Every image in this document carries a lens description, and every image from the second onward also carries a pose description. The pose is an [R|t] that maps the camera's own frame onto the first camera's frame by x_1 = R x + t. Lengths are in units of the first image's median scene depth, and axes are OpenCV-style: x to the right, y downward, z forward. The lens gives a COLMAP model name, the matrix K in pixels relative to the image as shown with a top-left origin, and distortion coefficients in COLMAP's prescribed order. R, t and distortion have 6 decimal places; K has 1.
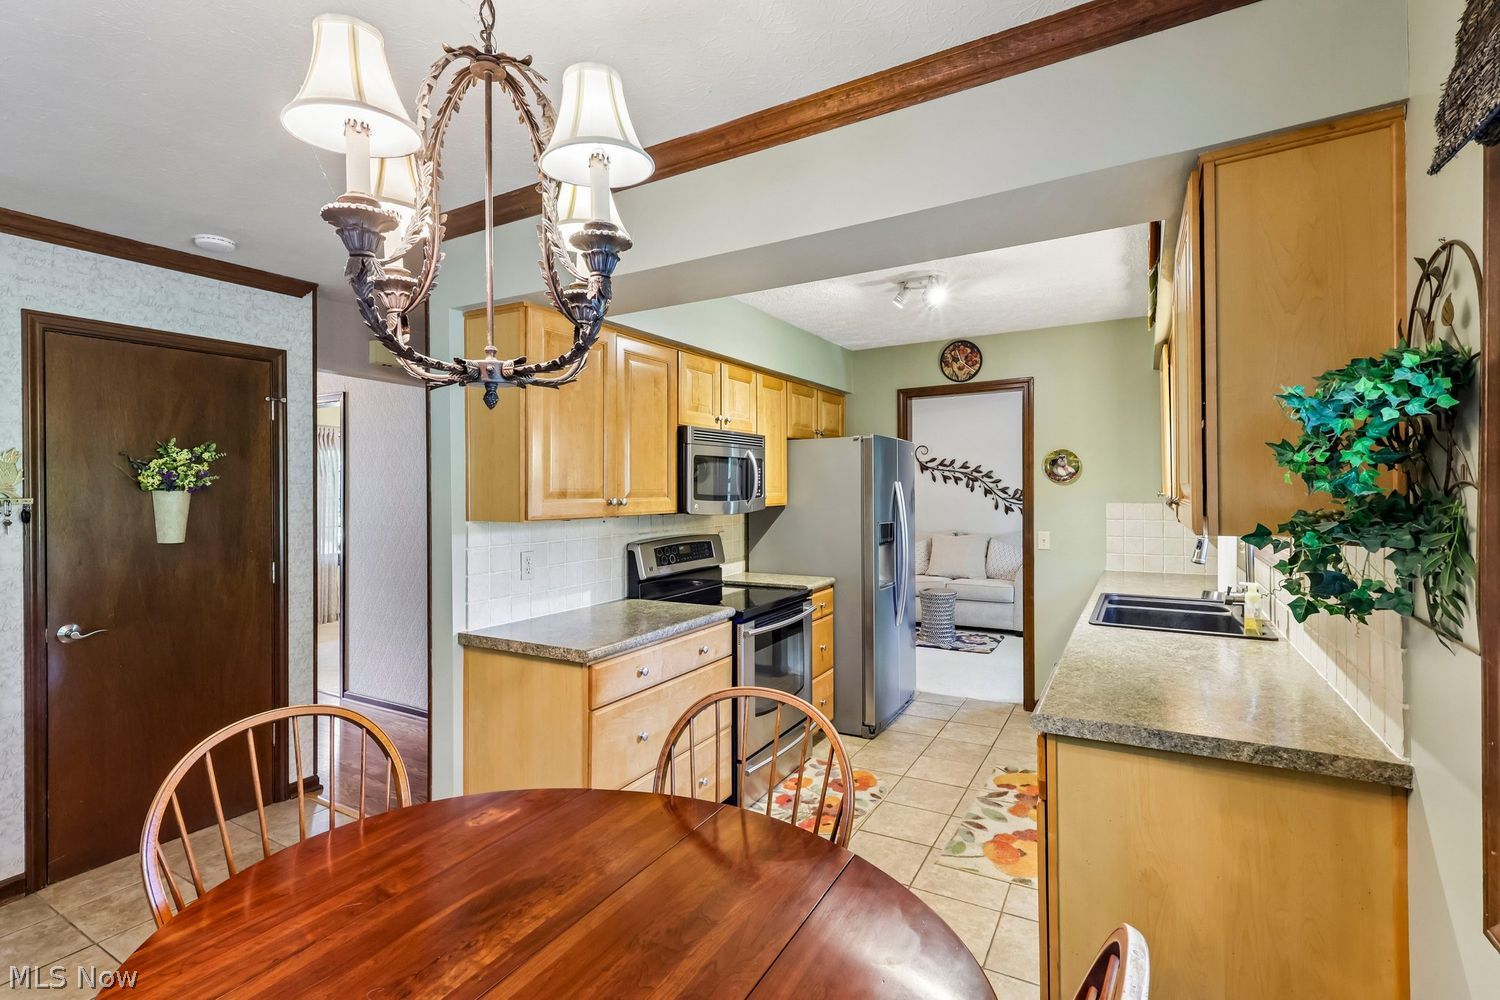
lens RADIAL K [[696.1, 0, 772.6], [0, 696.1, 478.2], [0, 0, 1]] dist [-0.000824, 0.001312]
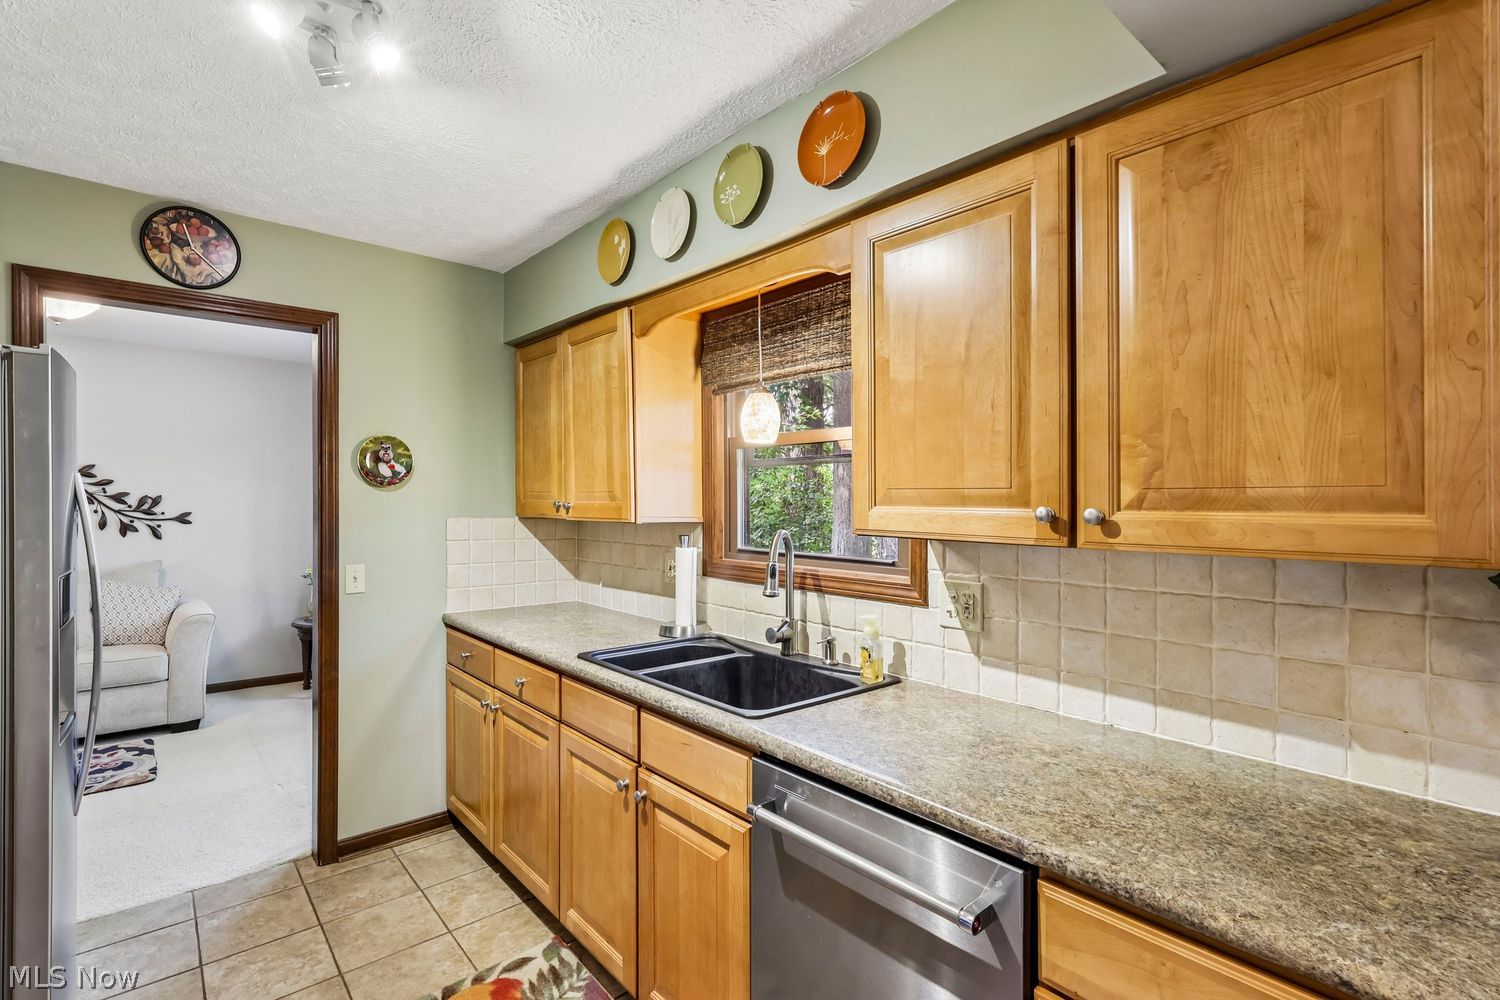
lens RADIAL K [[696.1, 0, 744.4], [0, 696.1, 495.2], [0, 0, 1]] dist [-0.000824, 0.001312]
pose [[0.369534, 0.016296, 0.929074, -0.066674], [-0.023635, 0.999688, -0.008134, 0.013151], [-0.928916, -0.018953, 0.369804, 0.476789]]
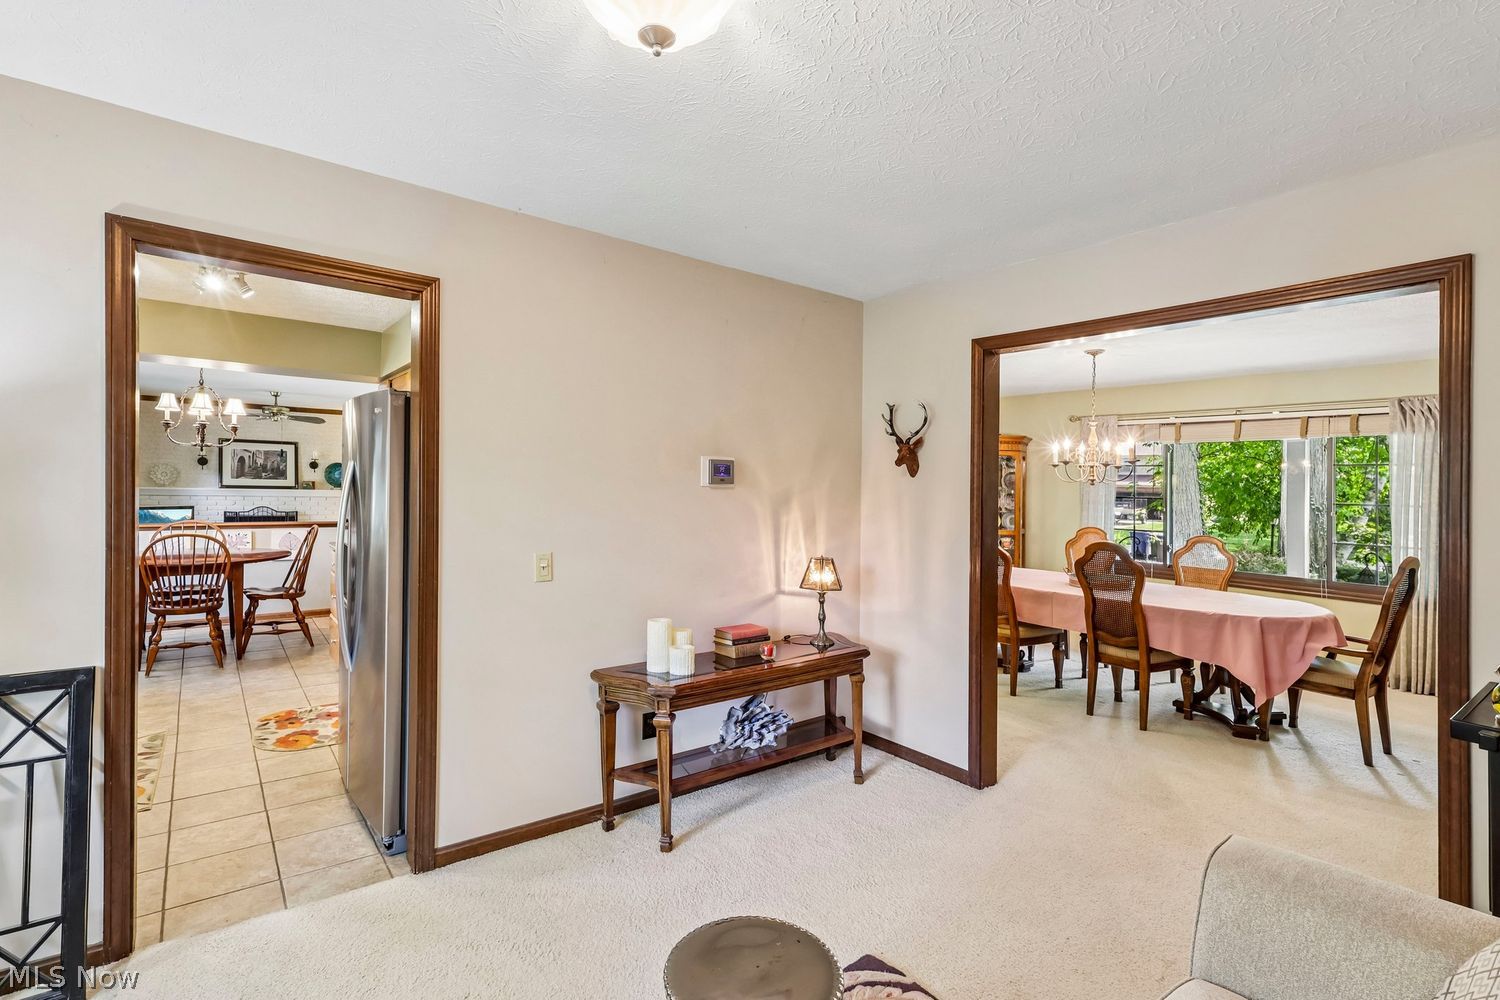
lens RADIAL K [[696.1, 0, 740.6], [0, 696.1, 501.8], [0, 0, 1]] dist [-0.000824, 0.001312]
pose [[-0.418364, 0.020411, -0.908050, 0.644493], [-0.005856, 0.999666, 0.025169, 0.028551], [0.908261, 0.015847, -0.418104, 1.655137]]
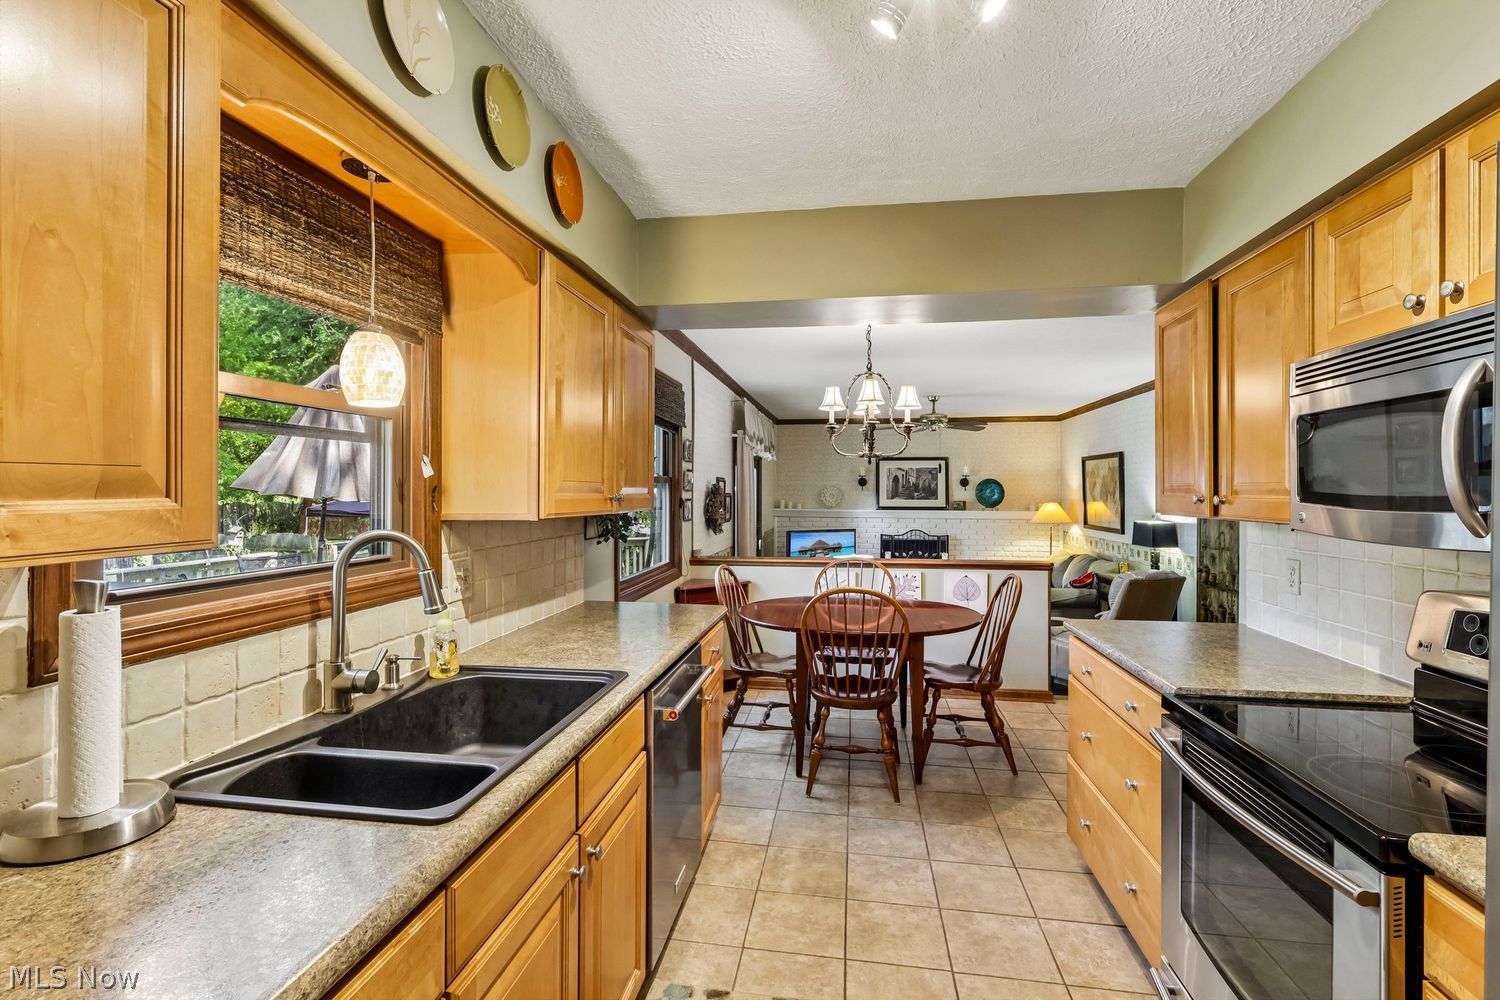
lens RADIAL K [[696.1, 0, 748.8], [0, 696.1, 498.1], [0, 0, 1]] dist [-0.000824, 0.001312]
pose [[-0.947319, 0.007981, -0.320192, 0.342300], [0.009884, 0.999942, -0.004317, 0.020094], [0.320139, -0.007255, -0.947343, 1.042546]]
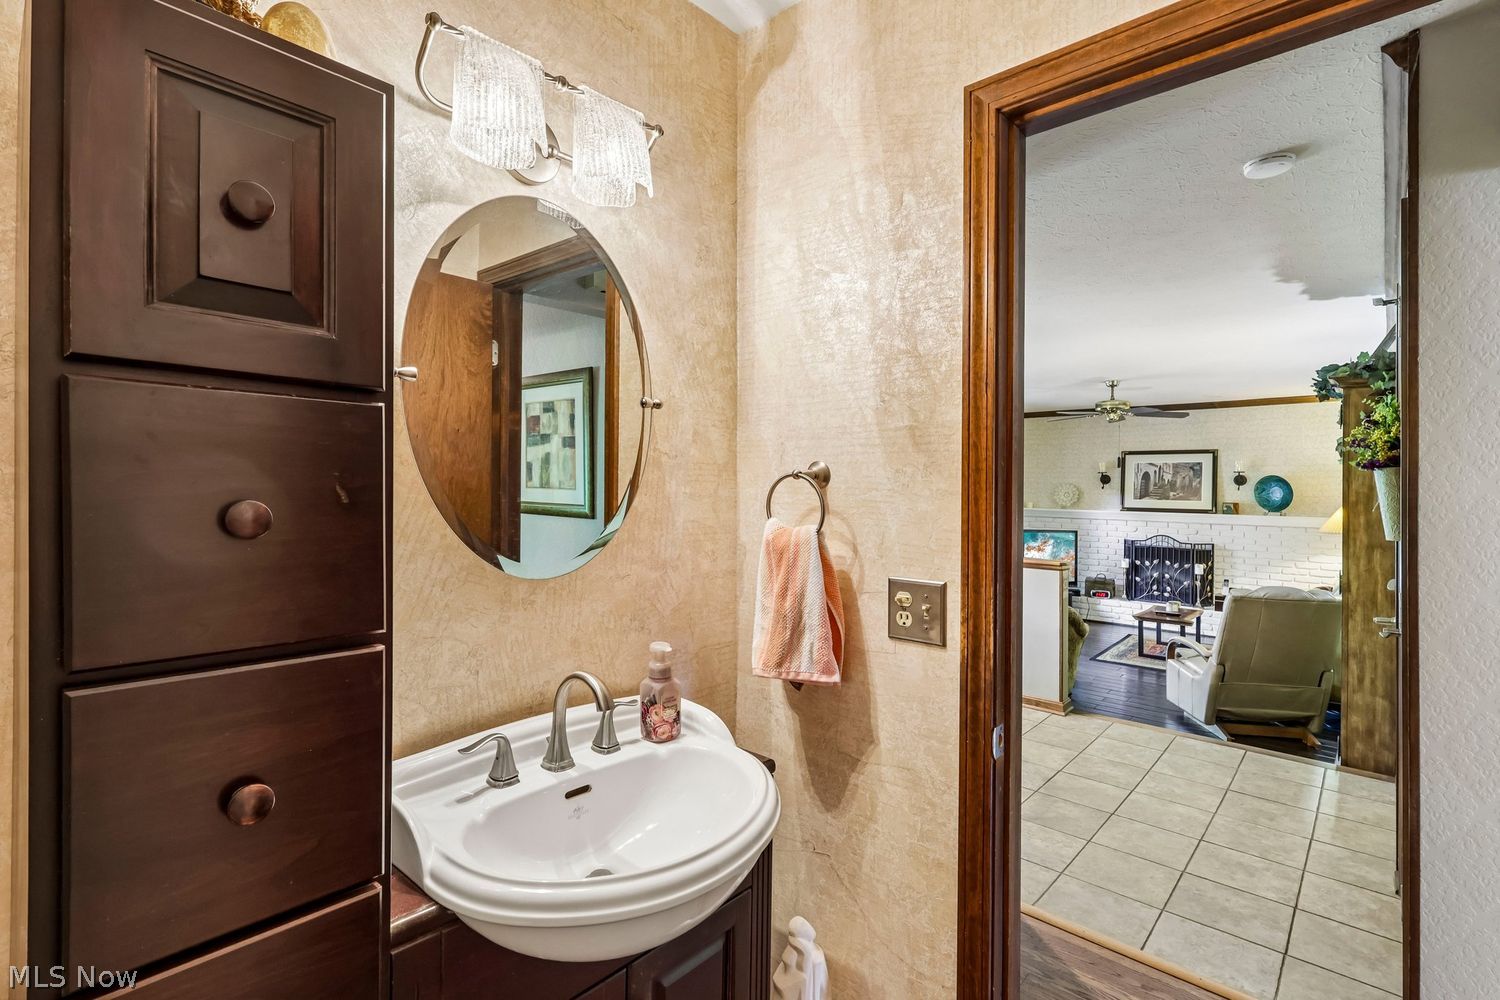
lens RADIAL K [[696.1, 0, 736.7], [0, 696.1, 478.6], [0, 0, 1]] dist [-0.000824, 0.001312]
pose [[-0.963117, -0.003888, 0.269053, -0.273382], [-0.014085, 0.999253, -0.035979, 0.047817], [-0.268712, -0.038441, -0.962453, 1.252407]]
